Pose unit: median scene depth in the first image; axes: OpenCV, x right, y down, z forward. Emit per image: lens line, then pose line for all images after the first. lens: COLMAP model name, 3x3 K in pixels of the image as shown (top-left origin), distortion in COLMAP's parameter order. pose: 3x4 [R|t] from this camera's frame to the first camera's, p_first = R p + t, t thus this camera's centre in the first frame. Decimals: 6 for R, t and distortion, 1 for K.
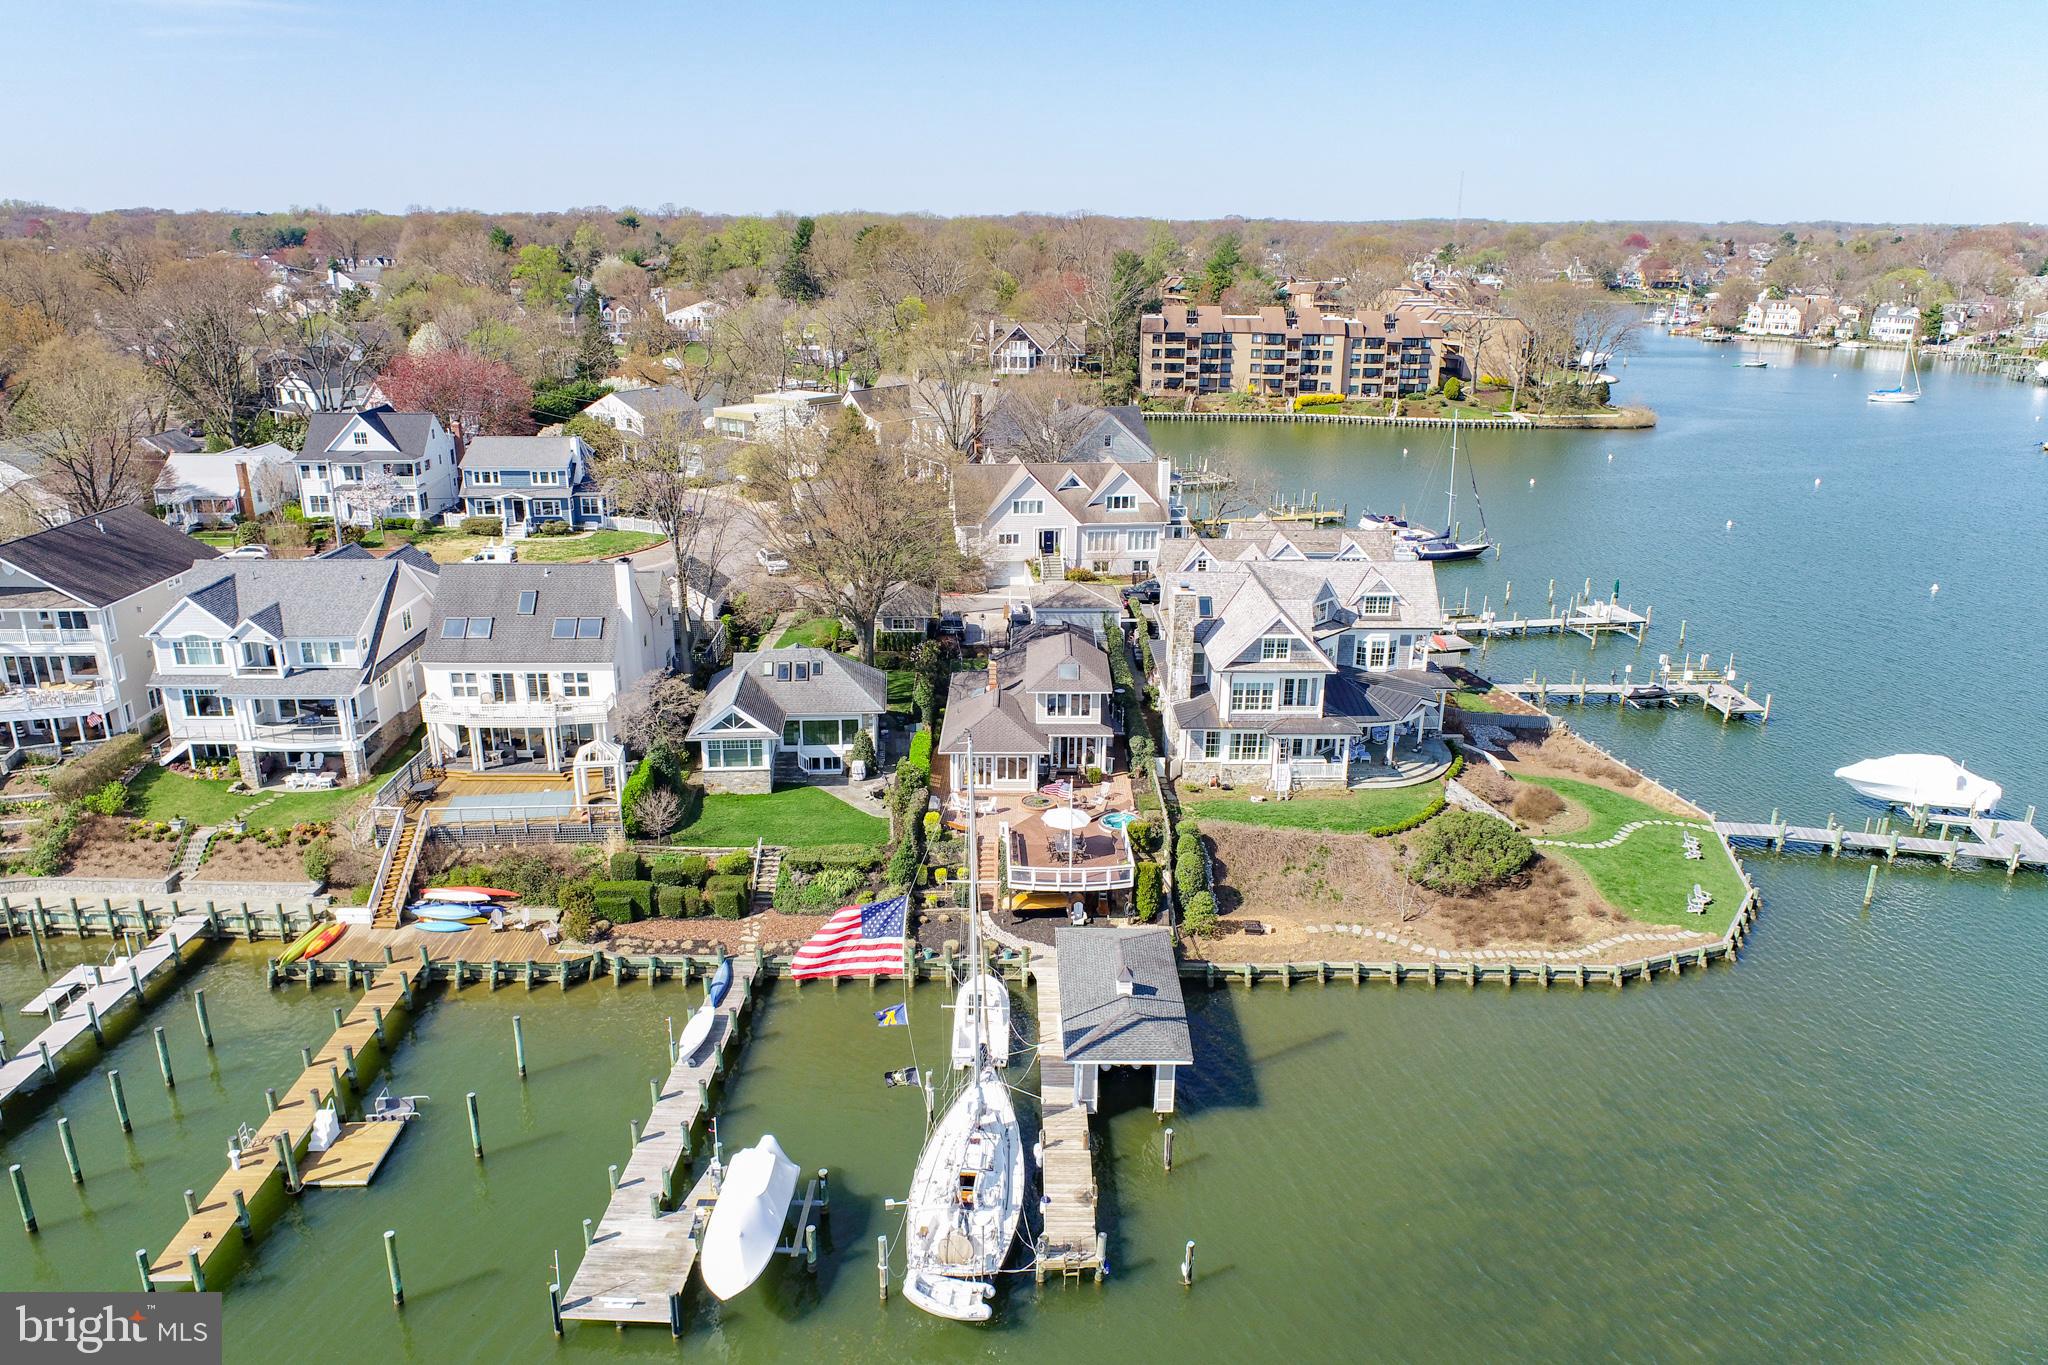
lens RADIAL K [[1389.0, 0, 1024.0], [0, 1389.0, 682.5], [0, 0, 1]] dist [-0.028681, 0.017747]
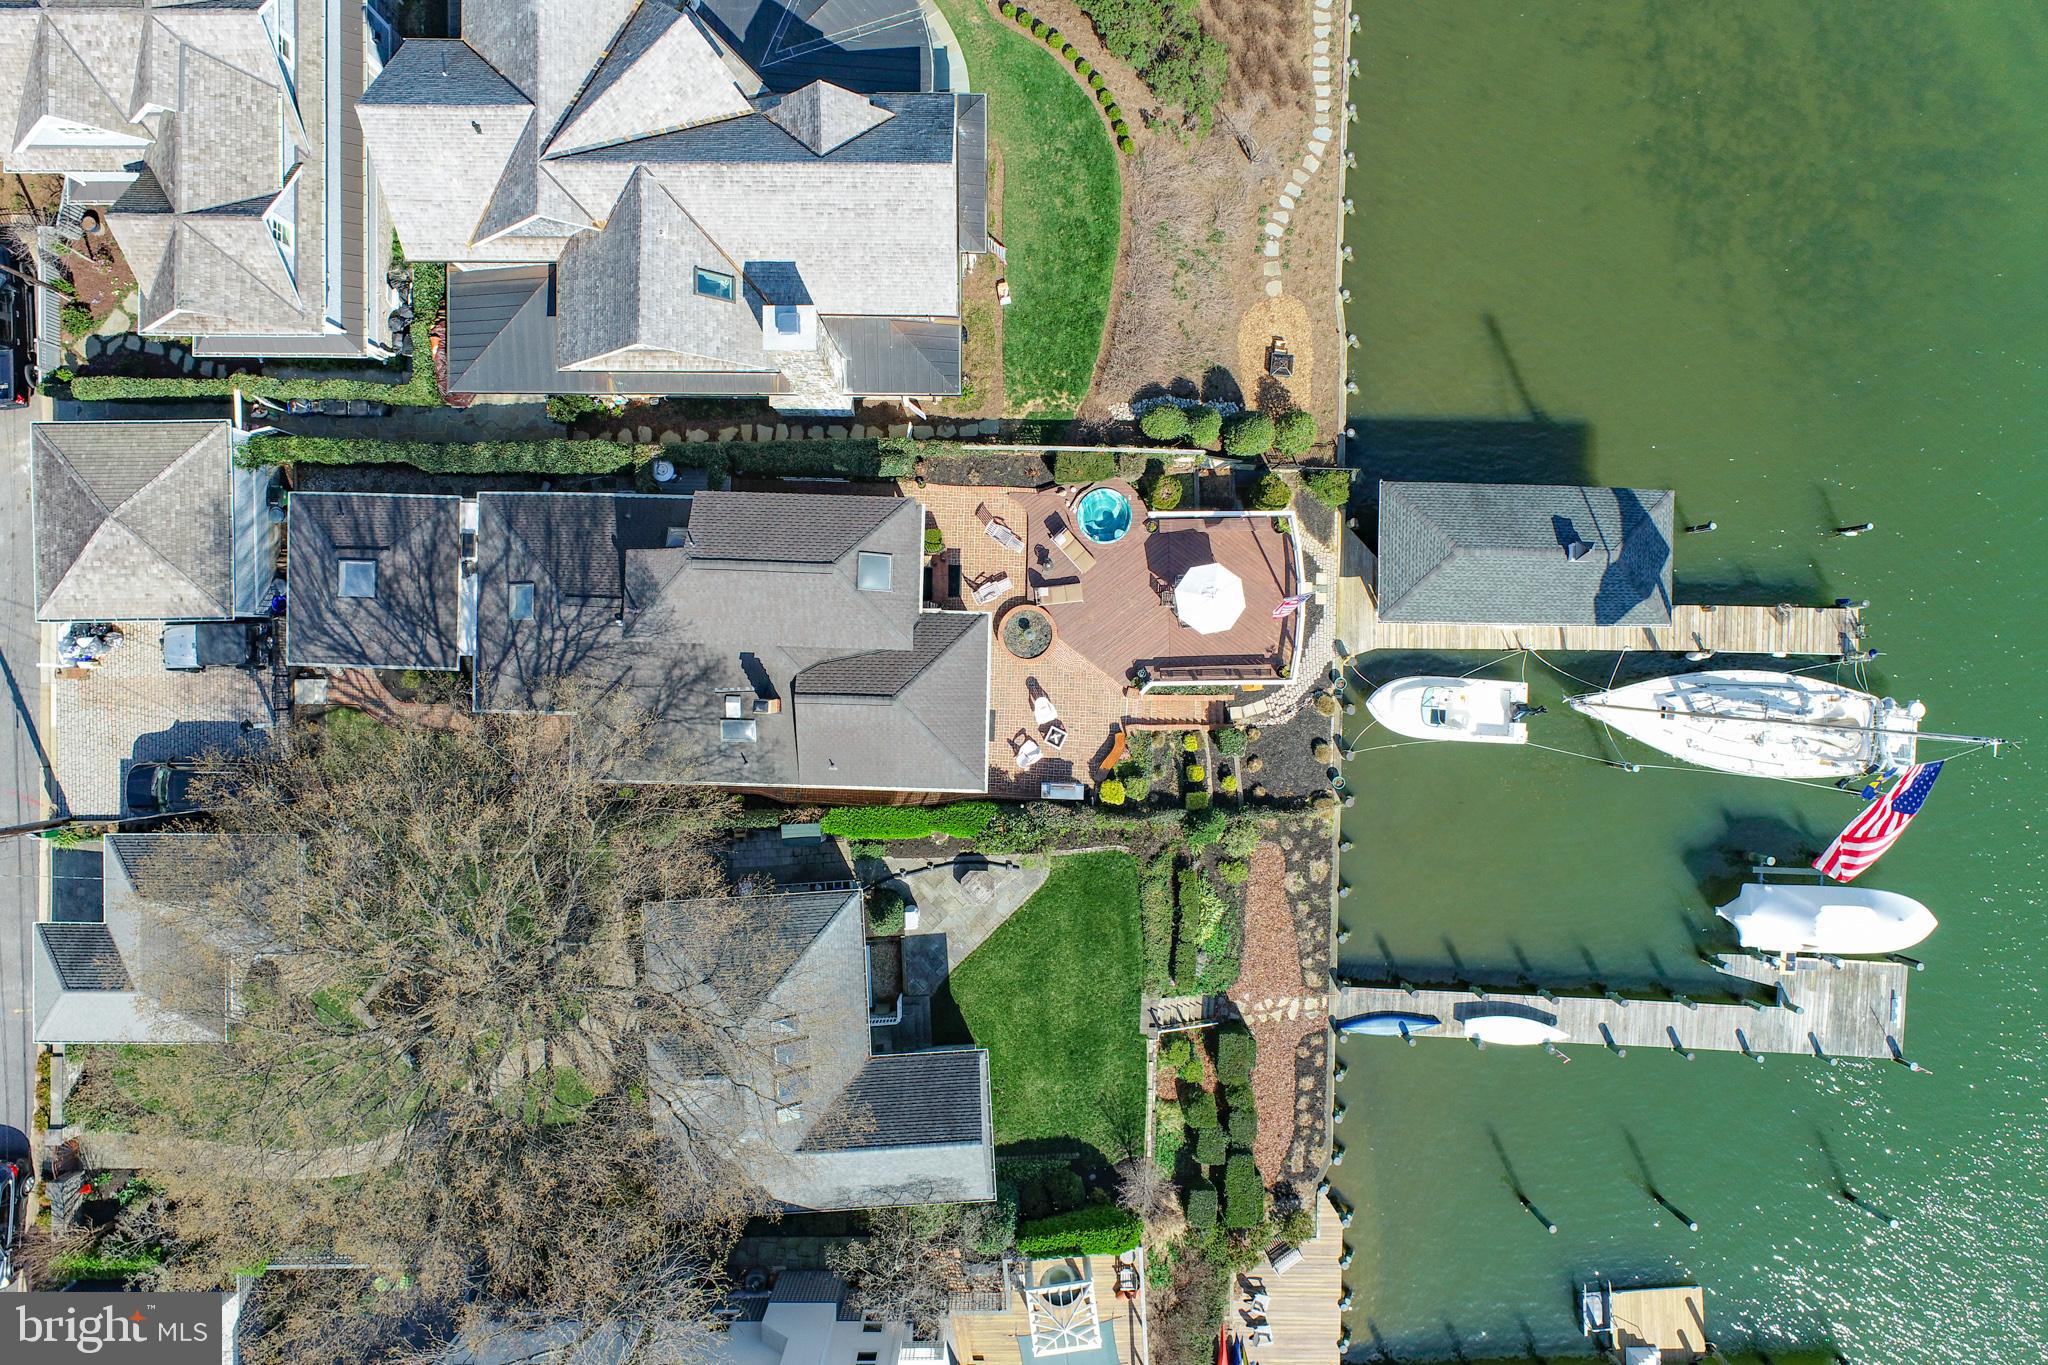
lens RADIAL K [[1389.0, 0, 1024.0], [0, 1389.0, 682.5], [0, 0, 1]] dist [-0.028681, 0.017747]
pose [[0.020727, -0.999732, -0.010313, -0.006240], [0.309353, -0.003396, 0.950941, -0.535256], [-0.950721, -0.022900, 0.309200, 0.788235]]
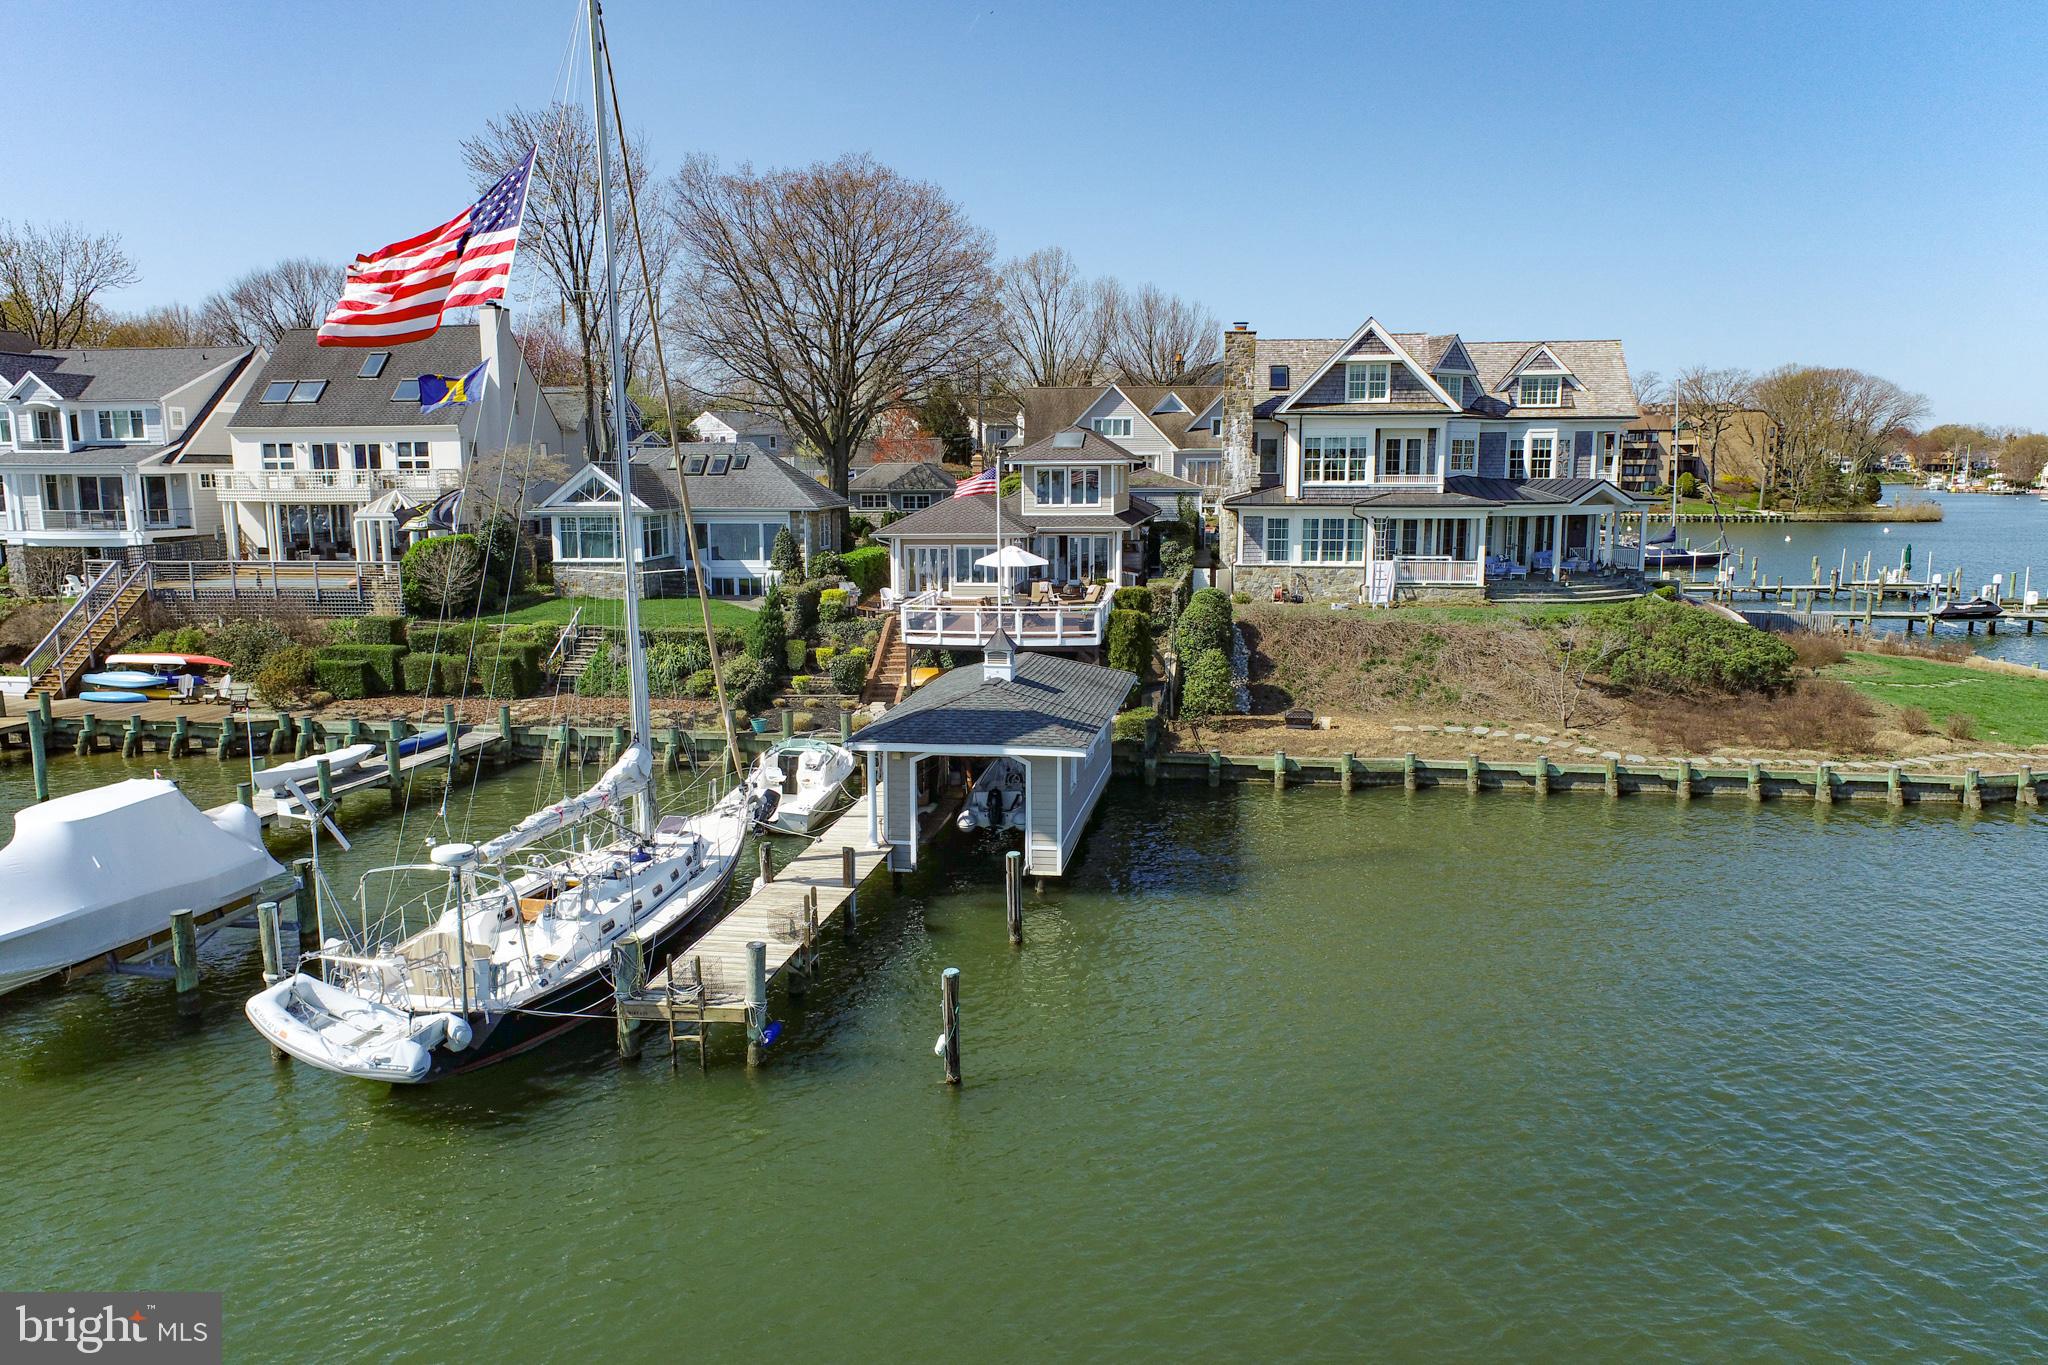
lens RADIAL K [[1389.0, 0, 1024.0], [0, 1389.0, 682.5], [0, 0, 1]] dist [-0.028681, 0.017747]
pose [[0.986890, 0.013857, -0.160801, 0.125352], [-0.040551, 0.985637, -0.163936, 0.230828], [0.156219, 0.168307, 0.973277, 0.344377]]
